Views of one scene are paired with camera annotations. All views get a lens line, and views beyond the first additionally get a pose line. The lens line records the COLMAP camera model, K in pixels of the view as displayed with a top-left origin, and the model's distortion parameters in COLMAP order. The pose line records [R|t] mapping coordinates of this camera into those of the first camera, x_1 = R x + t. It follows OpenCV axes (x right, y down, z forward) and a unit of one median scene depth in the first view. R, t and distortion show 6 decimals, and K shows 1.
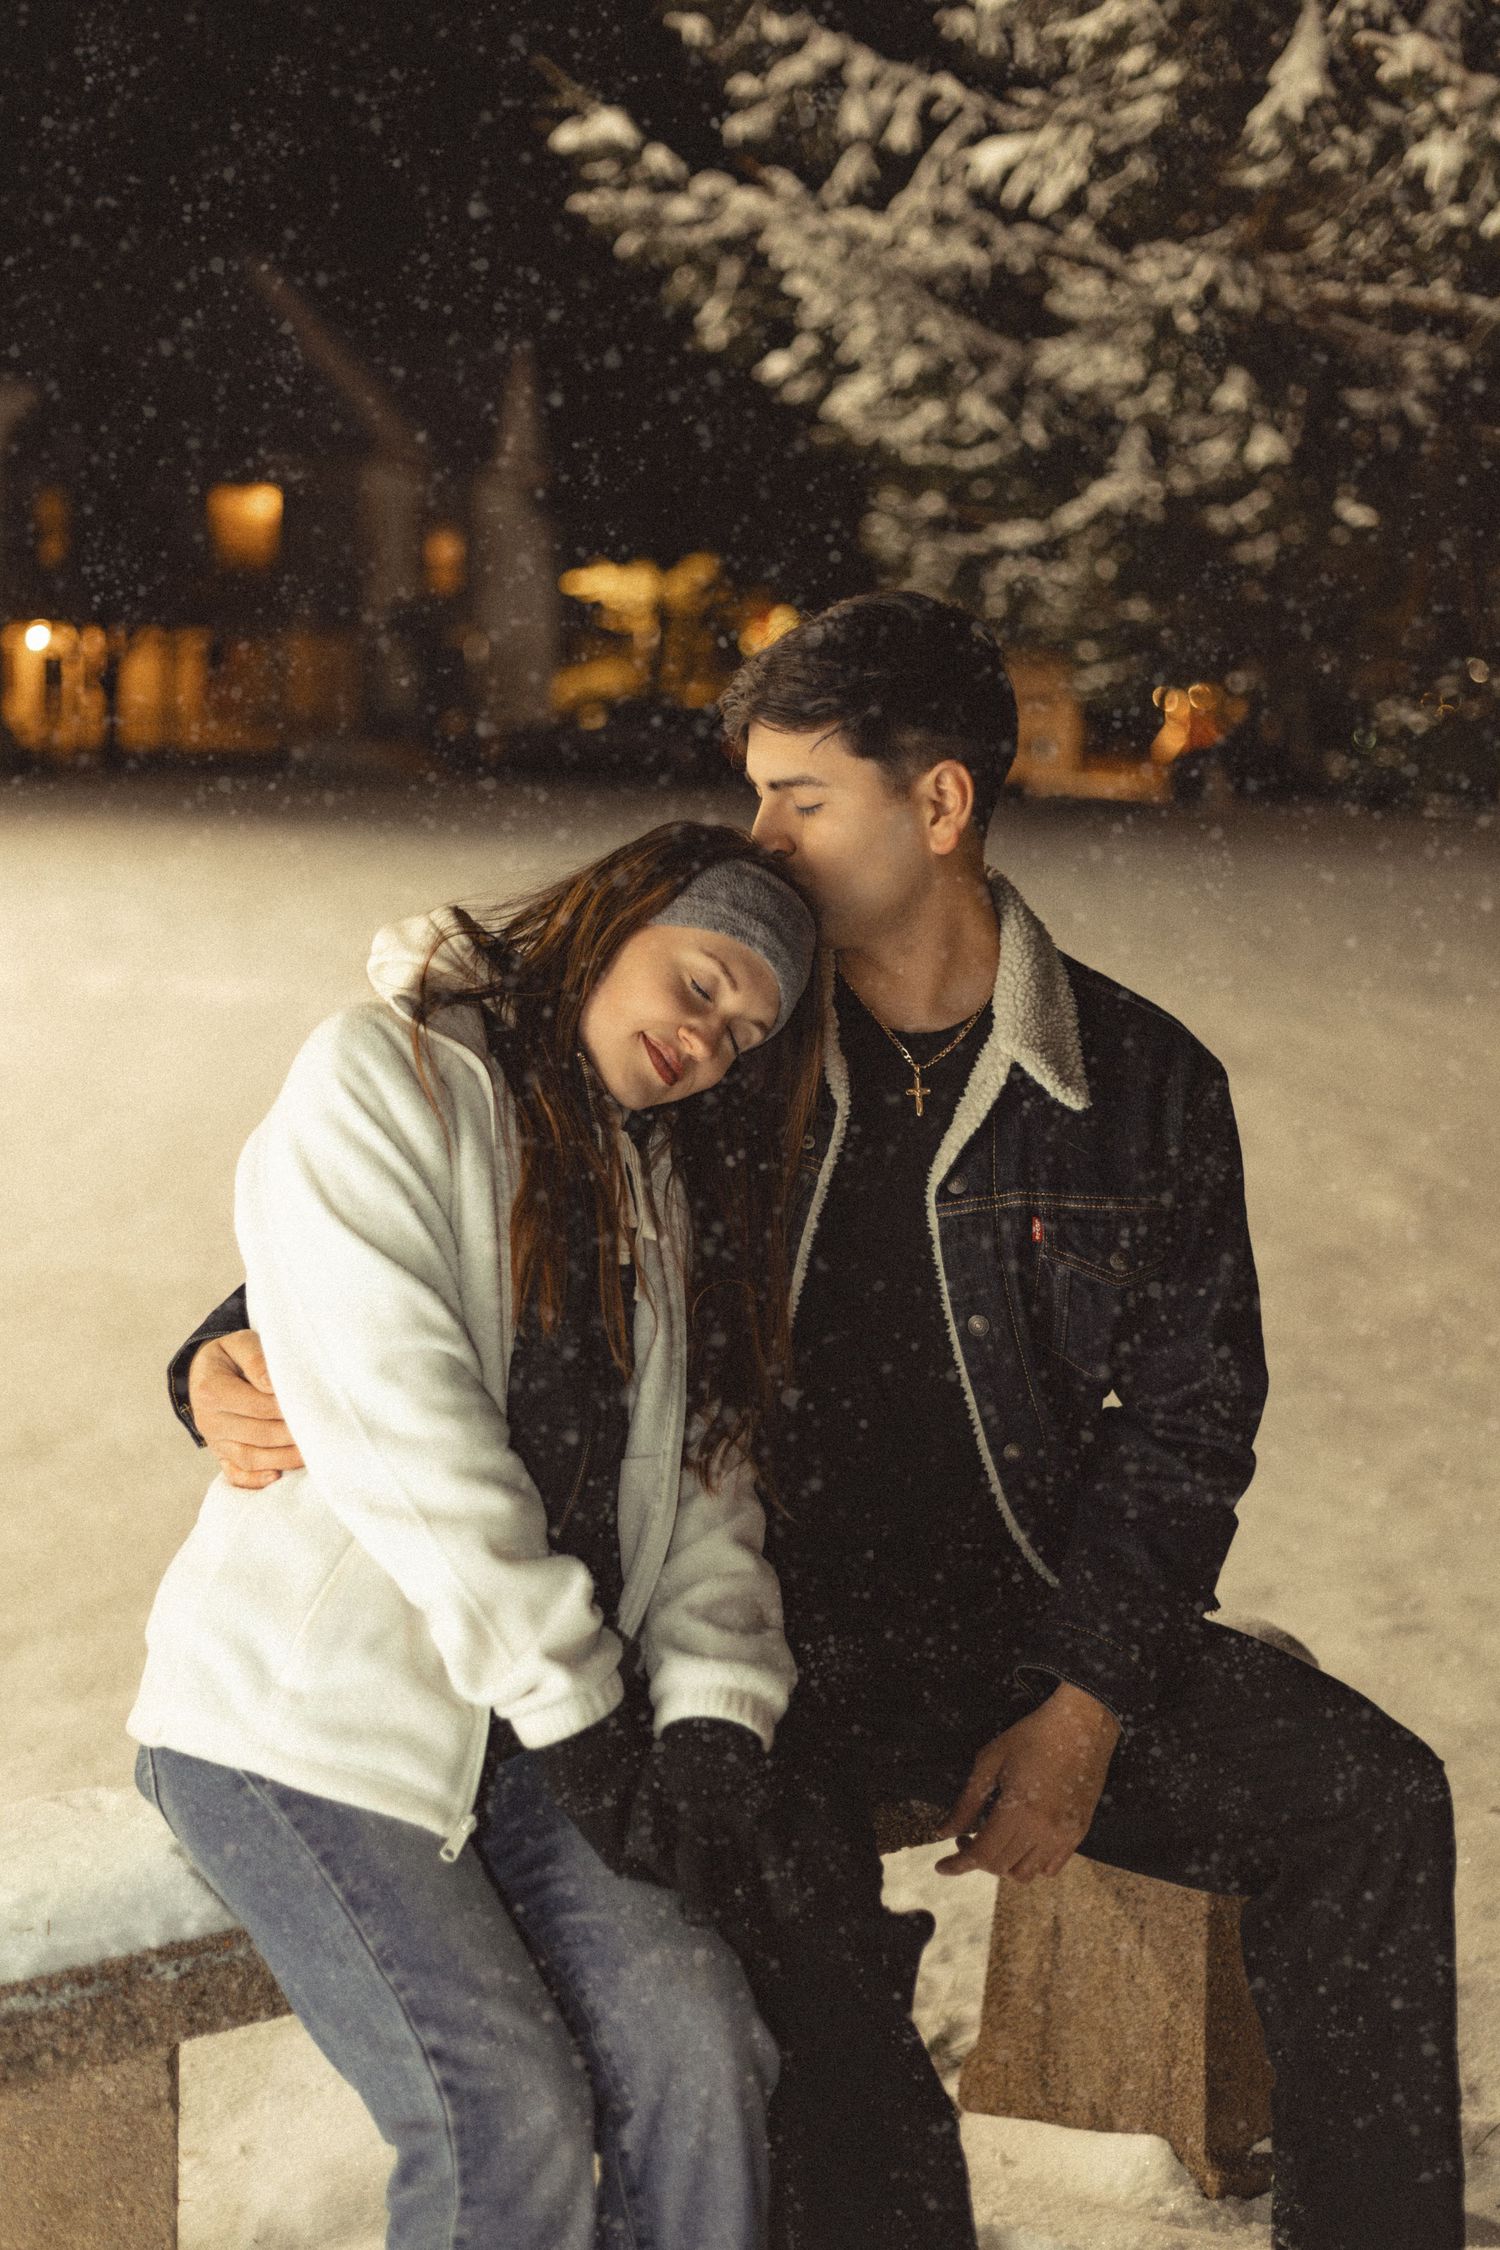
lens RADIAL K [[3204.3, 0, 750.0], [0, 3204.3, 1125.0], [0, 0, 1]] dist [0.031545, -0.005124]
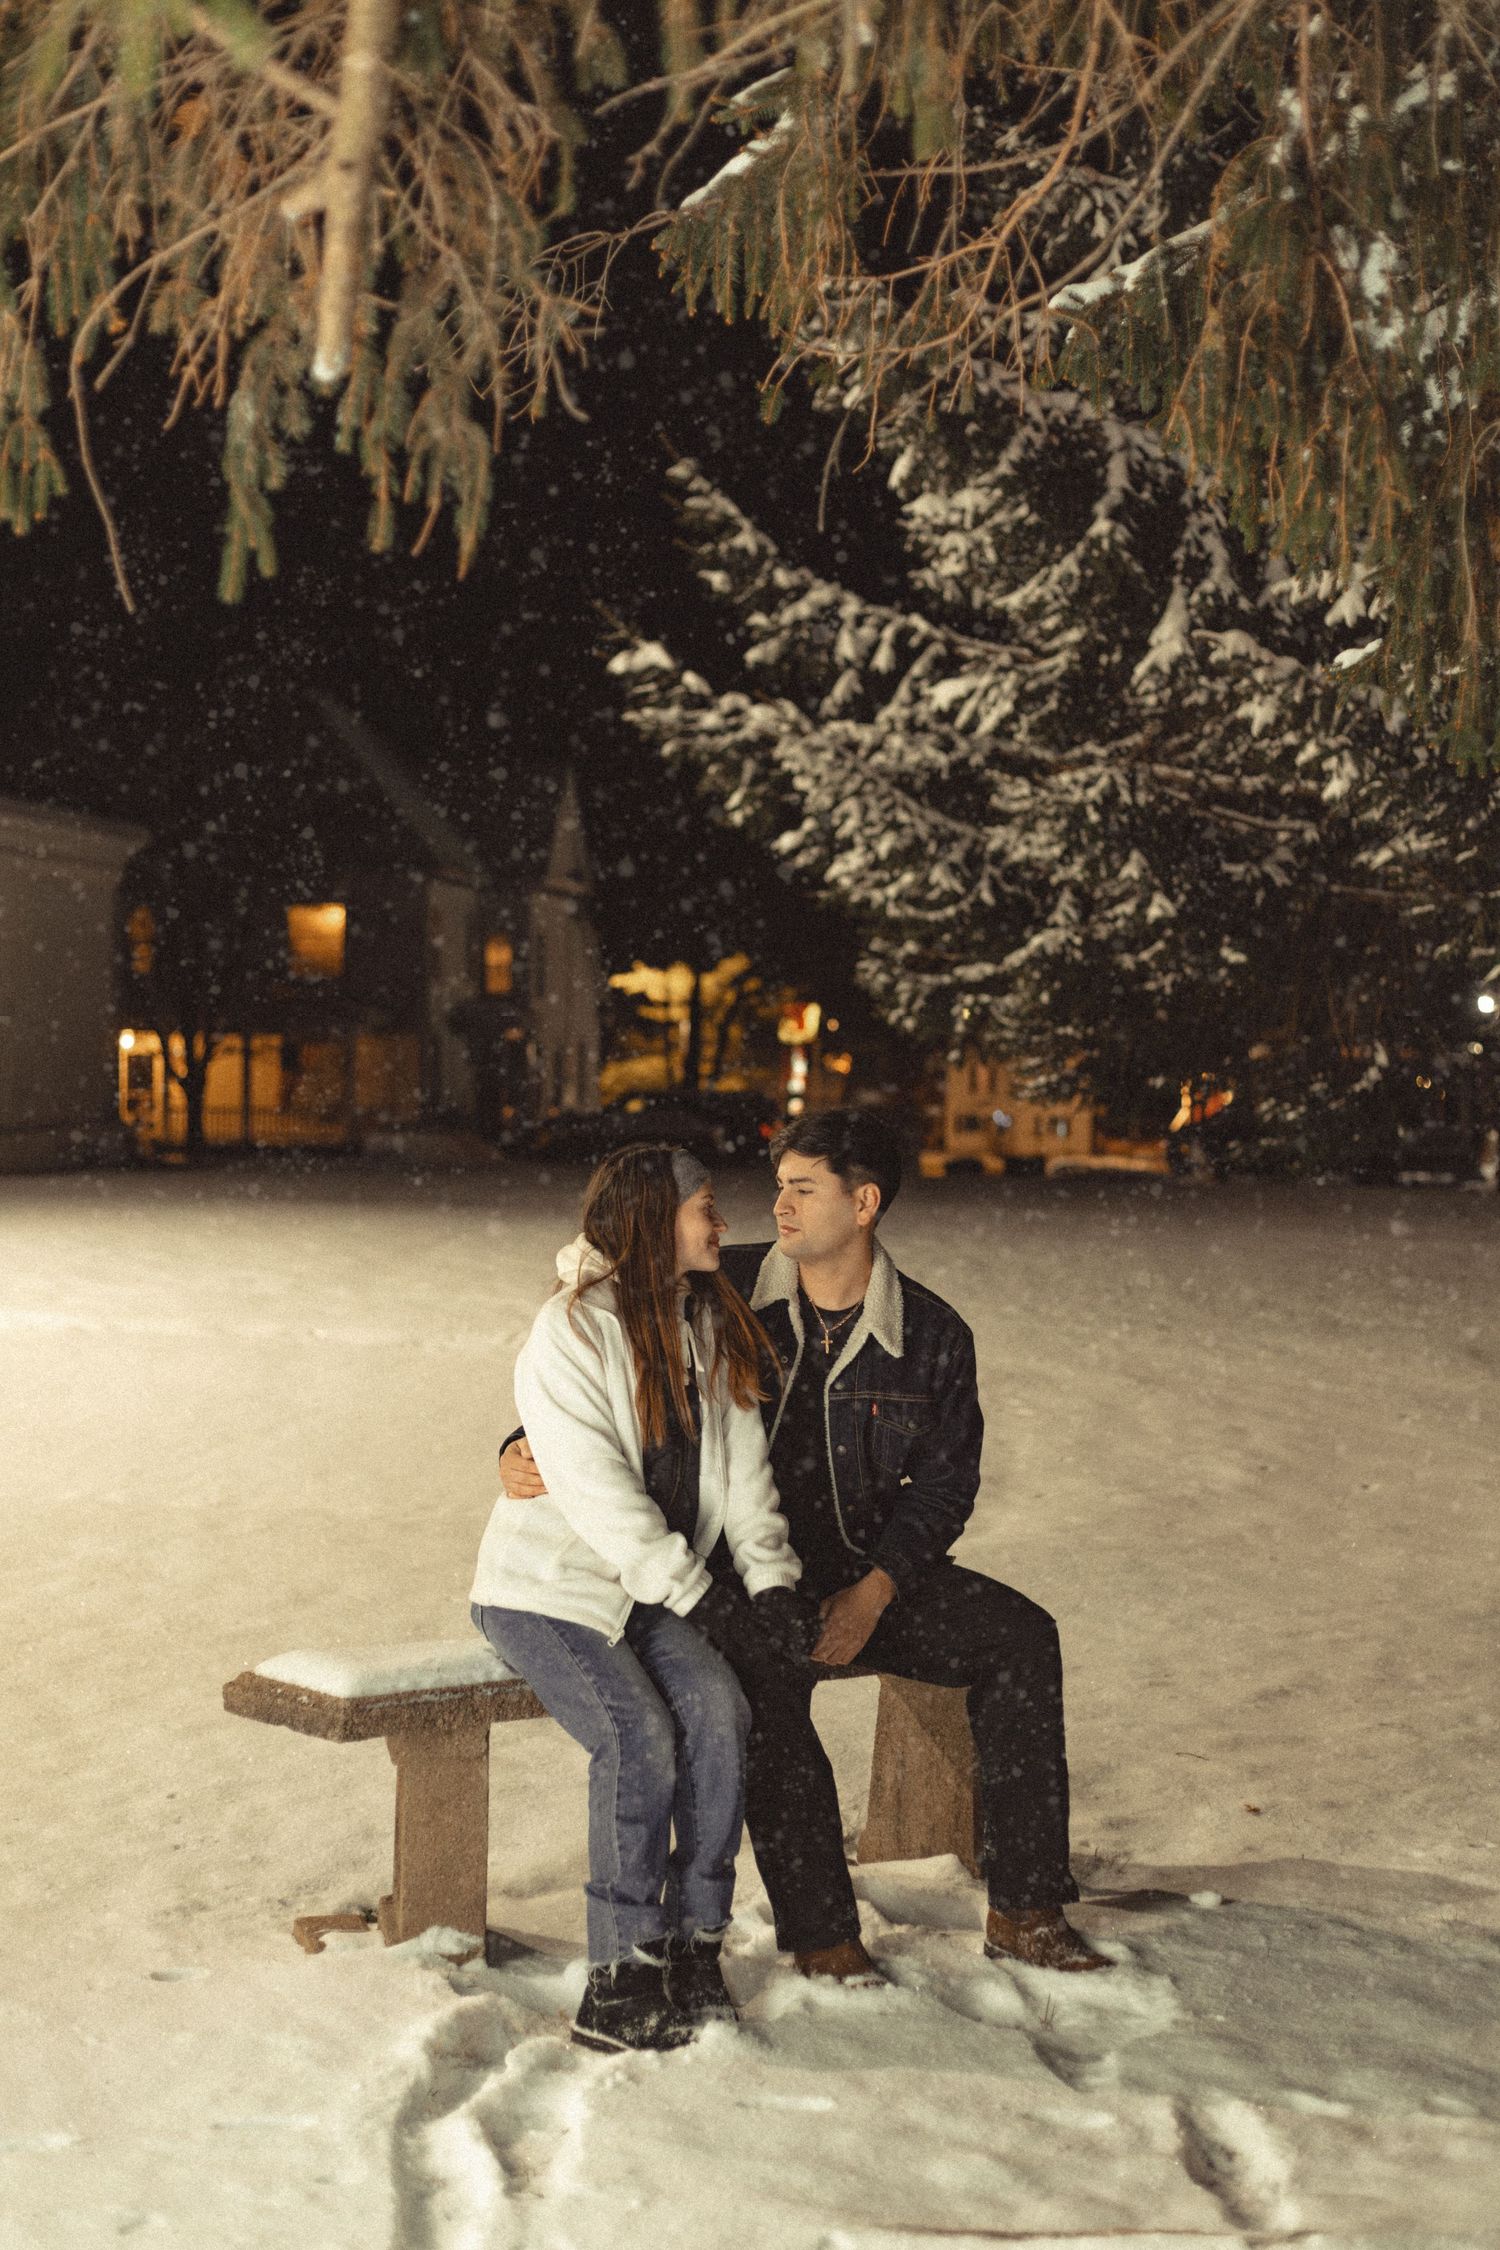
lens RADIAL K [[3204.3, 0, 750.0], [0, 3204.3, 1125.0], [0, 0, 1]] dist [0.031545, -0.005124]
pose [[0.999854, -0.012627, -0.011527, 0.007689], [0.011180, 0.992958, -0.117938, 0.025673], [0.012935, 0.117792, 0.992954, -0.260784]]
